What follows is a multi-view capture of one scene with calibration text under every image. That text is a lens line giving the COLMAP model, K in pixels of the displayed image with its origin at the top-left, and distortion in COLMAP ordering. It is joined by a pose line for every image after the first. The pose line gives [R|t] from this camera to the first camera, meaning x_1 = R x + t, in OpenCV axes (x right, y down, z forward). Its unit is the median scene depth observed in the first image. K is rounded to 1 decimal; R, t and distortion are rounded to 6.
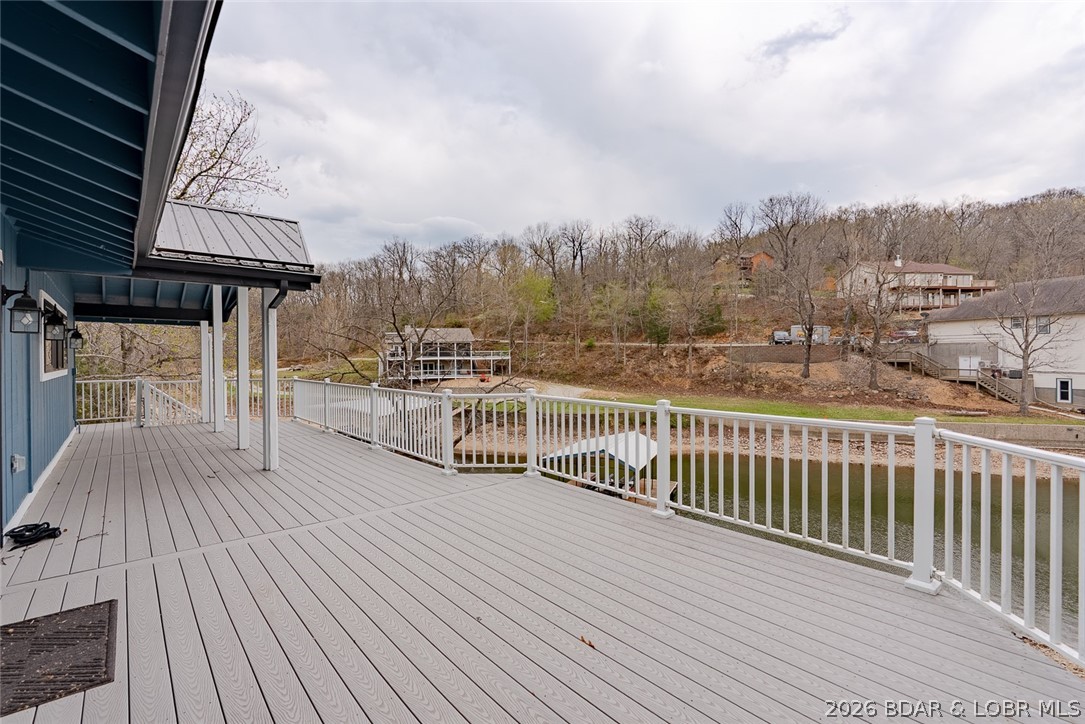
lens RADIAL K [[493.6, 0, 542.5], [0, 493.6, 362.0], [0, 0, 1]] dist [-0.005911, 0.000011]
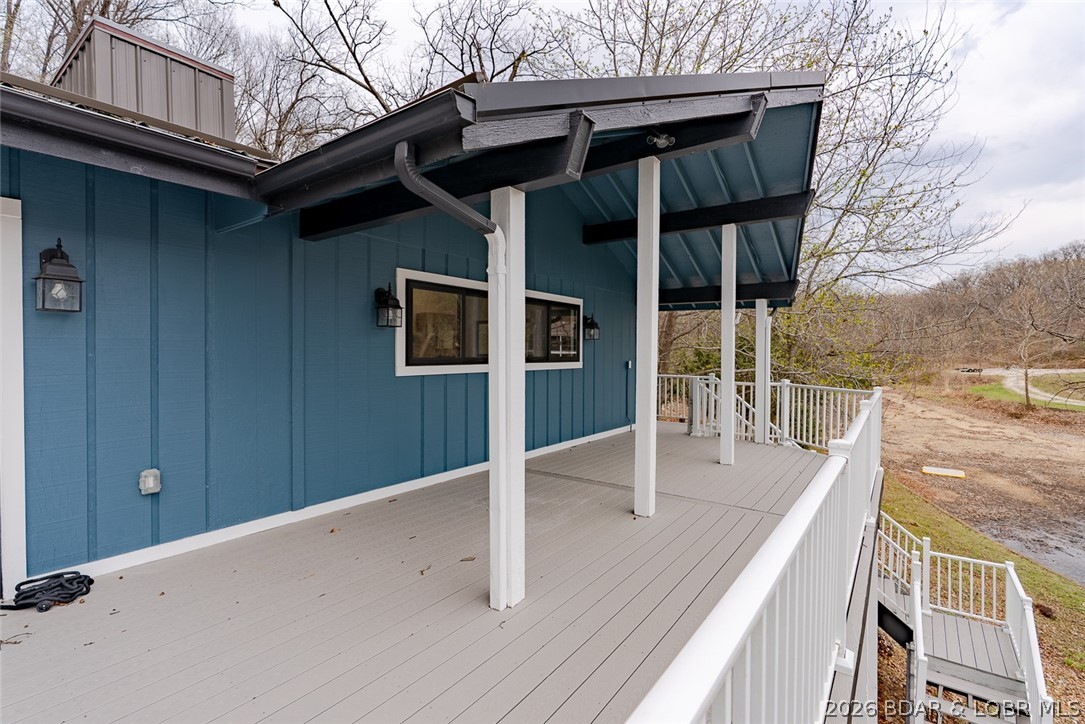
lens RADIAL K [[493.6, 0, 542.5], [0, 493.6, 362.0], [0, 0, 1]] dist [-0.005911, 0.000011]
pose [[0.226654, 0.025658, -0.973637, -0.138927], [-0.016345, 0.999612, 0.022538, -0.009310], [0.973838, 0.010806, 0.226985, 1.126737]]
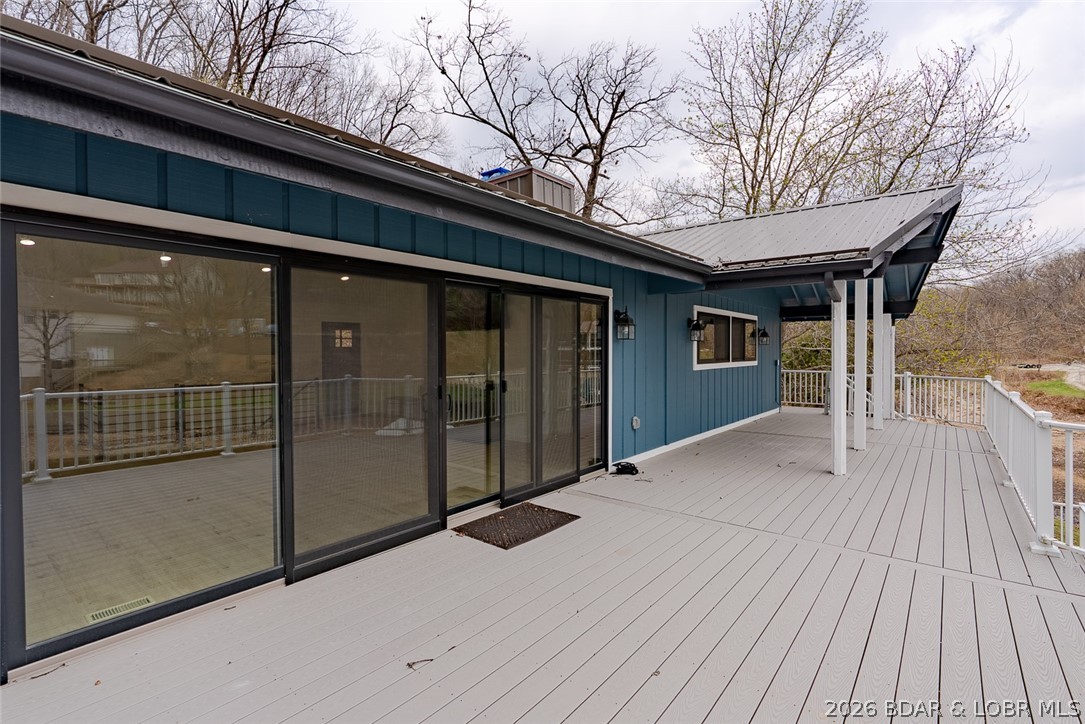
lens RADIAL K [[501.7, 0, 538.5], [0, 501.7, 359.1], [0, 0, 1]] dist [-0.009592, 0.000518]
pose [[0.169149, 0.019562, -0.985396, 0.348901], [-0.006589, 0.999803, 0.018717, -0.018103], [0.985568, 0.003326, 0.169245, 0.337087]]
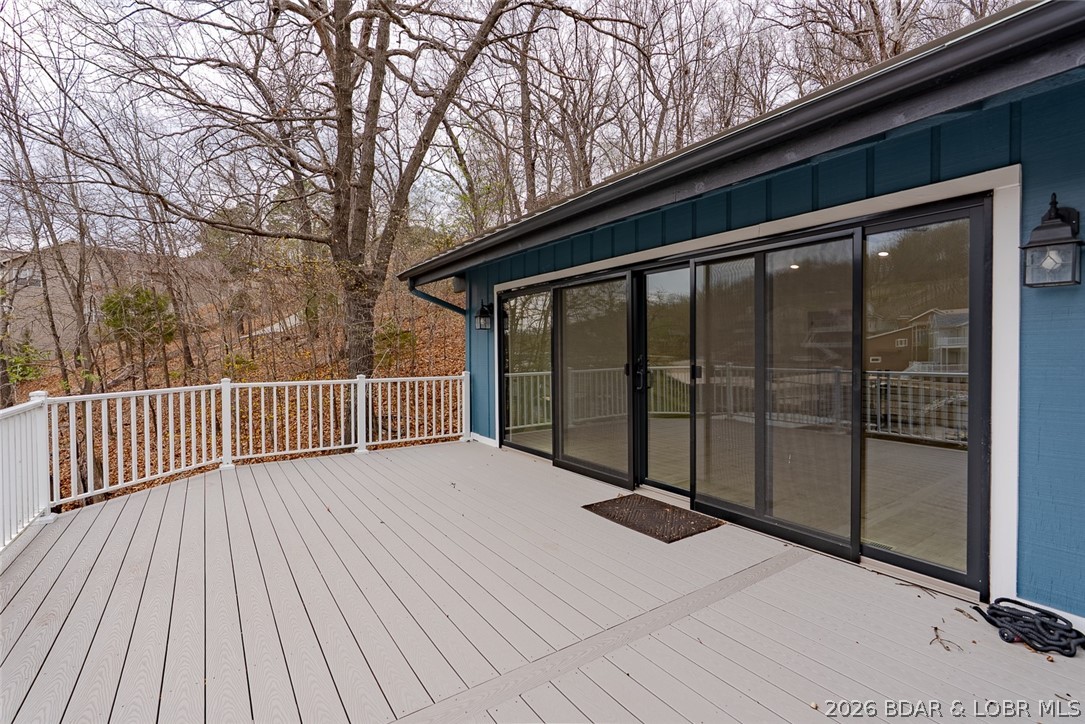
lens RADIAL K [[493.6, 0, 542.5], [0, 493.6, 362.0], [0, 0, 1]] dist [-0.005911, 0.000011]
pose [[-0.993601, 0.010934, 0.112418, -0.377349], [0.014658, 0.999369, 0.032353, 0.001688], [-0.111994, 0.033793, -0.993134, 1.206180]]
